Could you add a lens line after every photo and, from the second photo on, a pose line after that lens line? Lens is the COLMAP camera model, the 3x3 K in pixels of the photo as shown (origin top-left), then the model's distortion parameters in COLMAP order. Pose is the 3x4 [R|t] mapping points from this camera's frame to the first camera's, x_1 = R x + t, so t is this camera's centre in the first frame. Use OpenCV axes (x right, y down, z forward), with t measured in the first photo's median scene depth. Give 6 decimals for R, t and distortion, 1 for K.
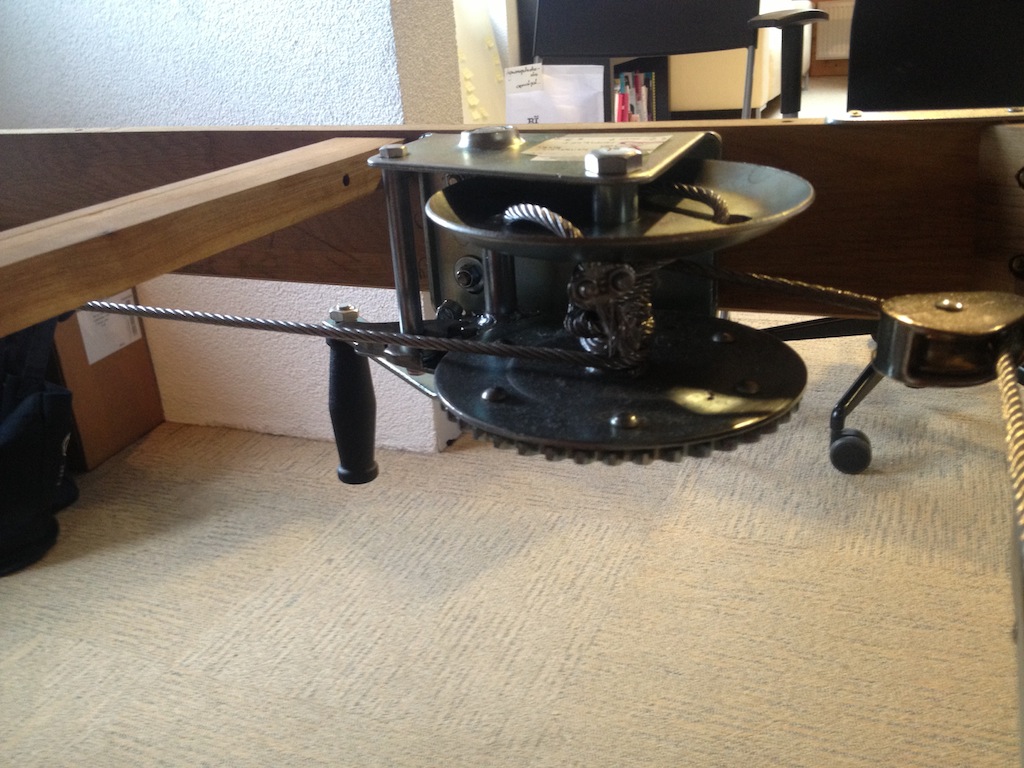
lens RADIAL K [[1061.0, 0, 508.9], [0, 1061.0, 379.7], [0, 0, 1]] dist [0.010883, -0.039777]
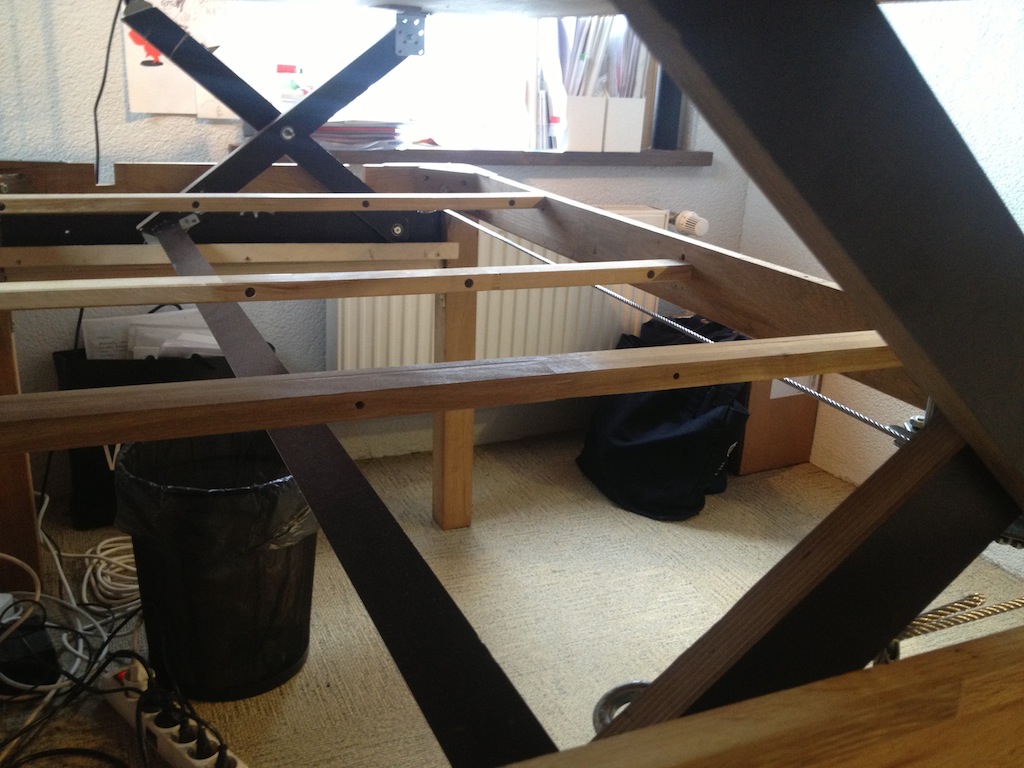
lens RADIAL K [[1061.0, 0, 508.9], [0, 1061.0, 379.7], [0, 0, 1]] dist [0.010883, -0.039777]
pose [[0.754913, 0.318445, -0.573323, 0.109915], [-0.349755, 0.934994, 0.058797, -0.001091], [0.554778, 0.156136, 0.817217, -0.262236]]
